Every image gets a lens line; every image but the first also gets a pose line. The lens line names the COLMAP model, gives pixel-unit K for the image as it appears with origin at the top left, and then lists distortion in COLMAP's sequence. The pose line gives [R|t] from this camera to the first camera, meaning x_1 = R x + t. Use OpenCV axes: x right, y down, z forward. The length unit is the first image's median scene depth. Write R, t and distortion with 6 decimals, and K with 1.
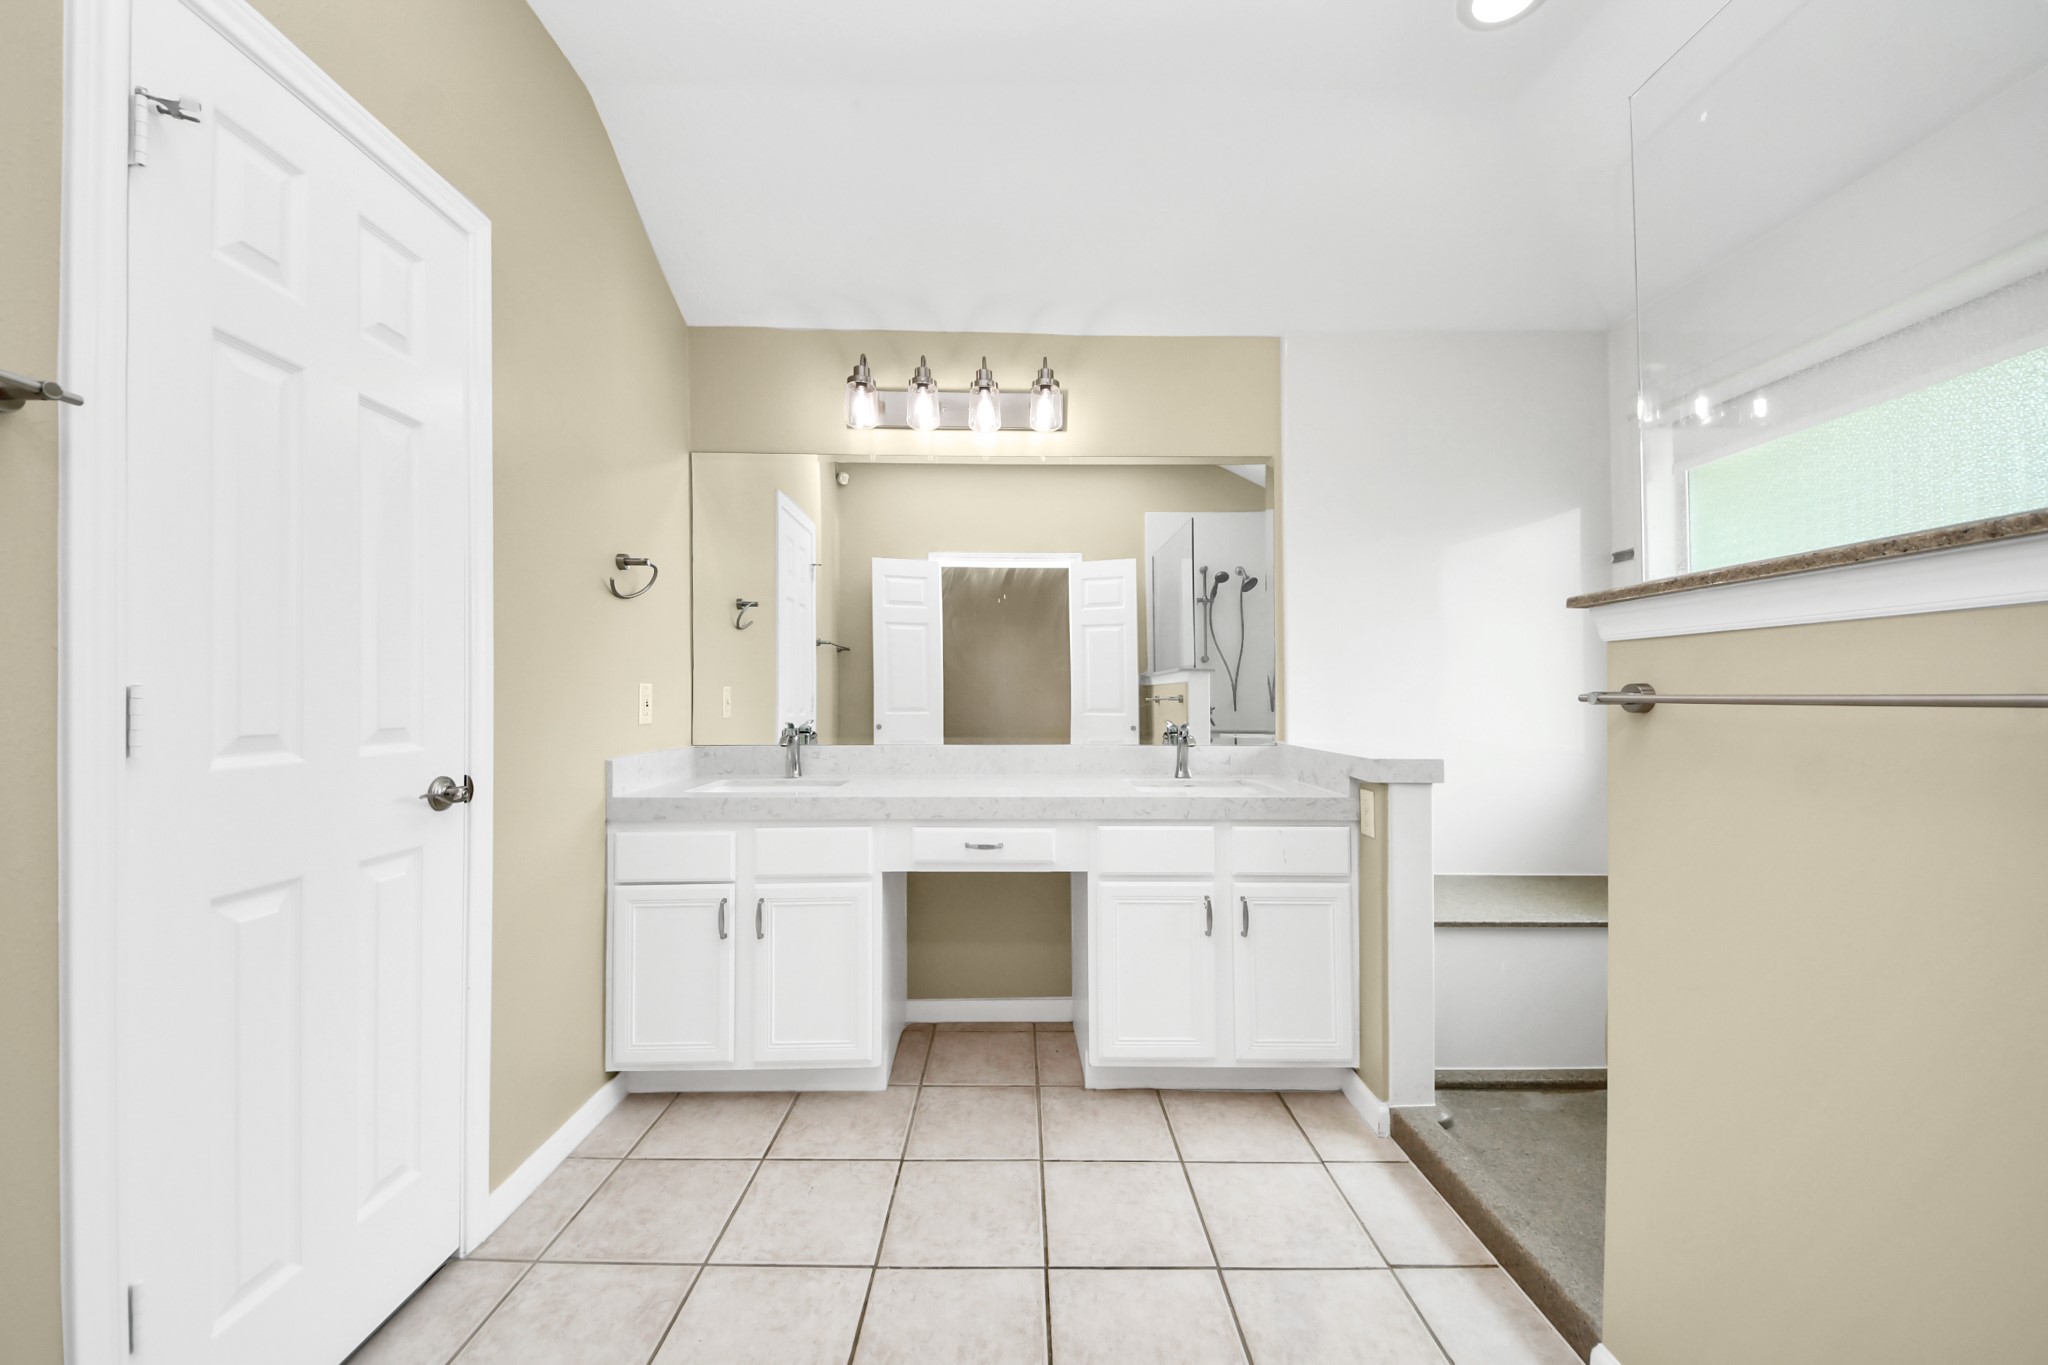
lens RADIAL K [[728.8, 0, 1012.3], [0, 728.8, 690.1], [0, 0, 1]] dist [0.064530, -0.036400]
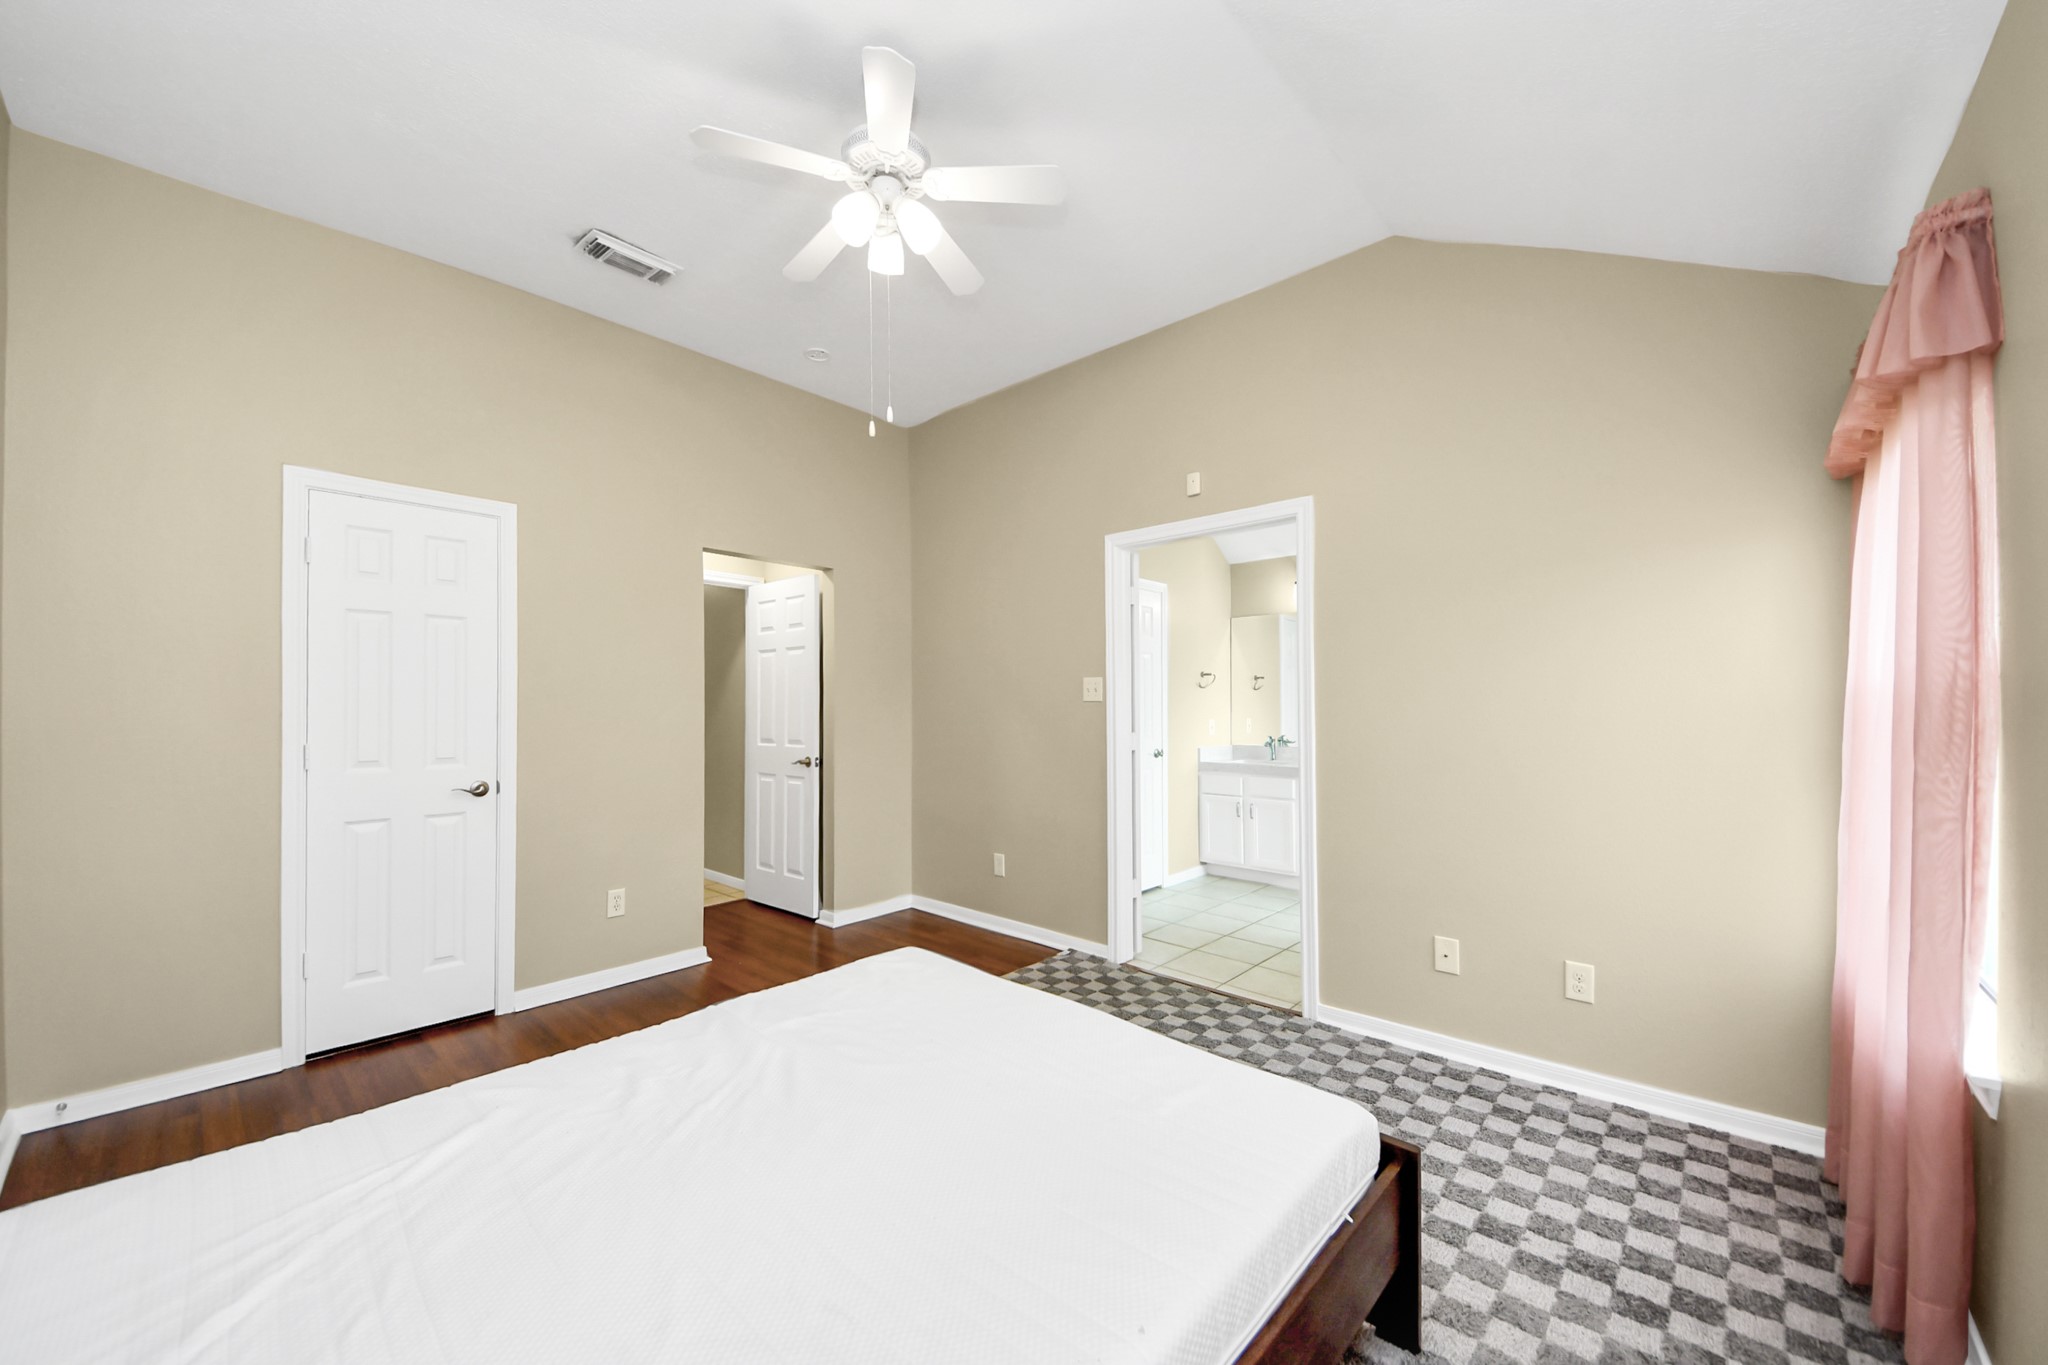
lens RADIAL K [[728.8, 0, 1012.3], [0, 728.8, 690.1], [0, 0, 1]] dist [0.064530, -0.036400]
pose [[0.730773, -0.011509, -0.682523, 0.809142], [0.000723, 0.999870, -0.016087, -0.078552], [0.682620, 0.011263, 0.730687, -1.464636]]
